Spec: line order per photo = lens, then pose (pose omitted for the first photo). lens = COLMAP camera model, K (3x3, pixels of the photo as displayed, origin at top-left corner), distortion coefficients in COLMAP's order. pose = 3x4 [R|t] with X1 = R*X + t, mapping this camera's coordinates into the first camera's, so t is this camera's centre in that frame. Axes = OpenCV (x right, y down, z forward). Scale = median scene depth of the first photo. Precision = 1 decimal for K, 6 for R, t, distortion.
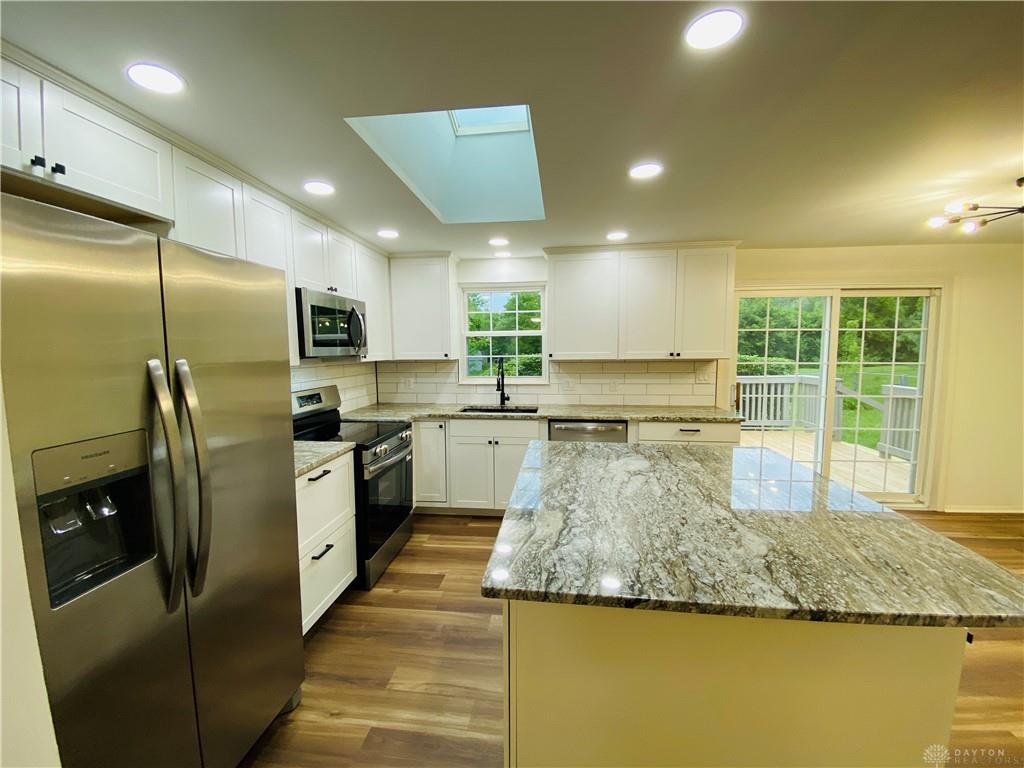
lens RADIAL K [[417.9, 0, 512.0], [0, 417.9, 384.0], [0, 0, 1]] dist [0.035201, -0.027103]
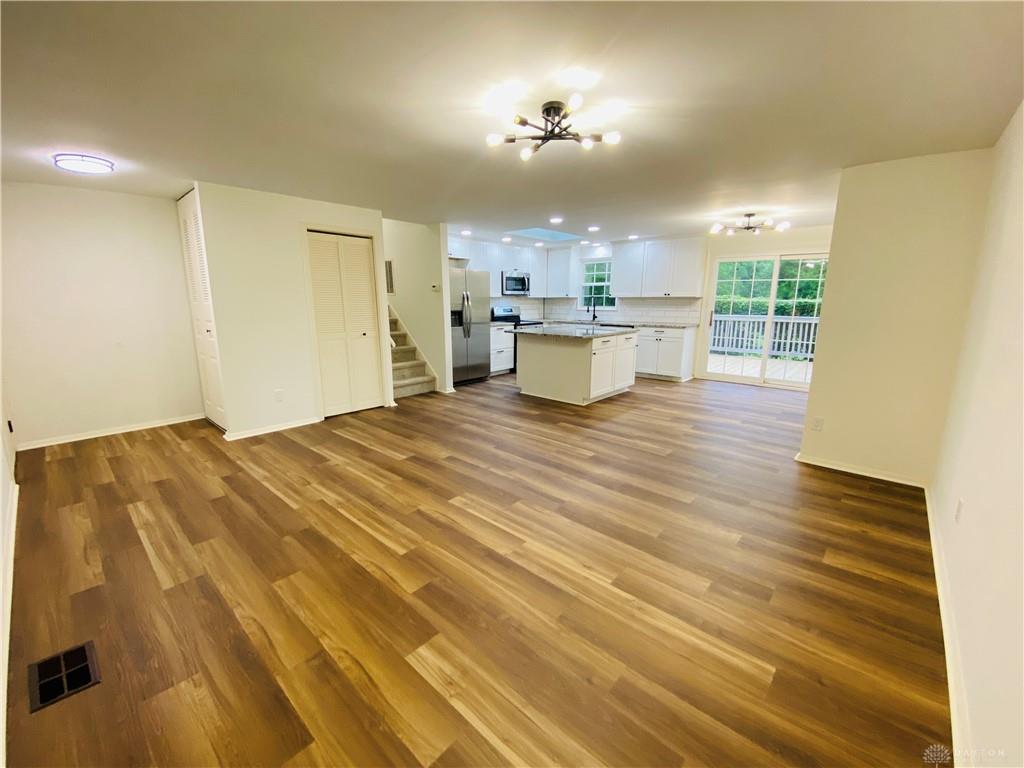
lens RADIAL K [[417.9, 0, 512.0], [0, 417.9, 384.0], [0, 0, 1]] dist [0.035201, -0.027103]
pose [[0.817120, 0.124843, -0.562788, 0.949564], [-0.056974, 0.988978, 0.136662, 0.115194], [0.573646, -0.079605, 0.815226, -1.048865]]
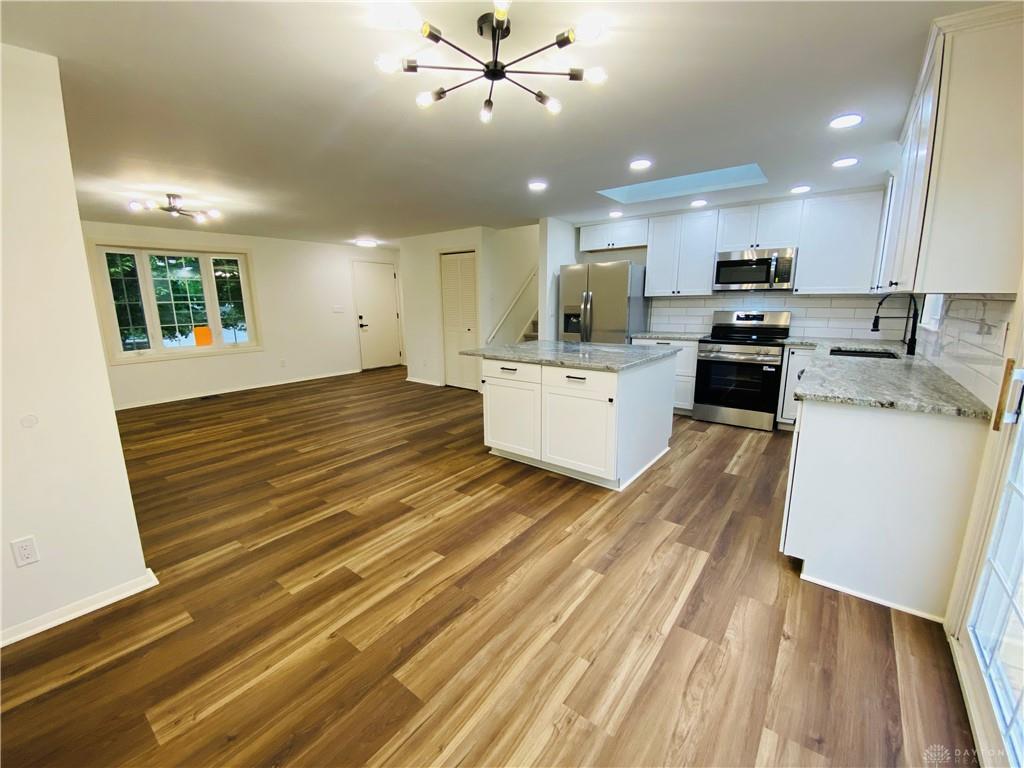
lens RADIAL K [[414.9, 0, 507.5], [0, 414.9, 384.1], [0, 0, 1]] dist [0.034345, -0.027176]
pose [[-0.523939, 0.180663, -0.832376, 1.138650], [-0.060718, 0.966838, 0.248066, -0.047635], [0.849589, 0.180511, -0.495595, 0.856777]]
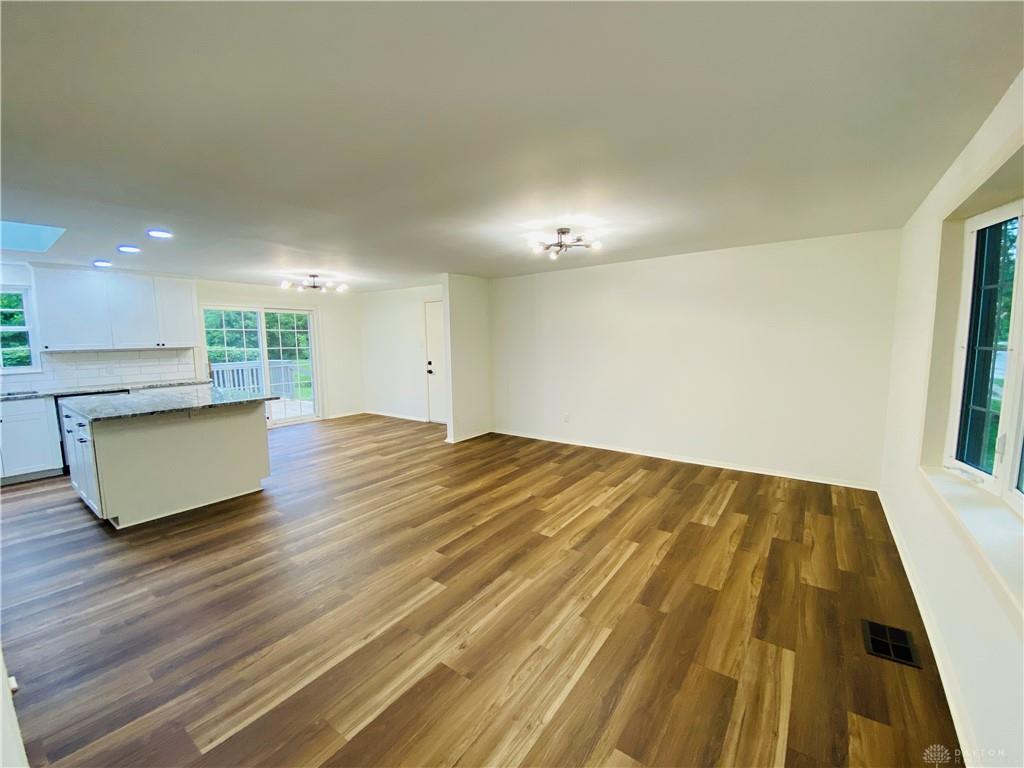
lens RADIAL K [[414.9, 0, 507.5], [0, 414.9, 384.1], [0, 0, 1]] dist [0.034345, -0.027176]
pose [[0.492838, -0.096702, 0.864731, -0.321734], [0.085003, 0.994402, 0.062757, 0.082762], [-0.865959, 0.042575, 0.498299, -0.843215]]
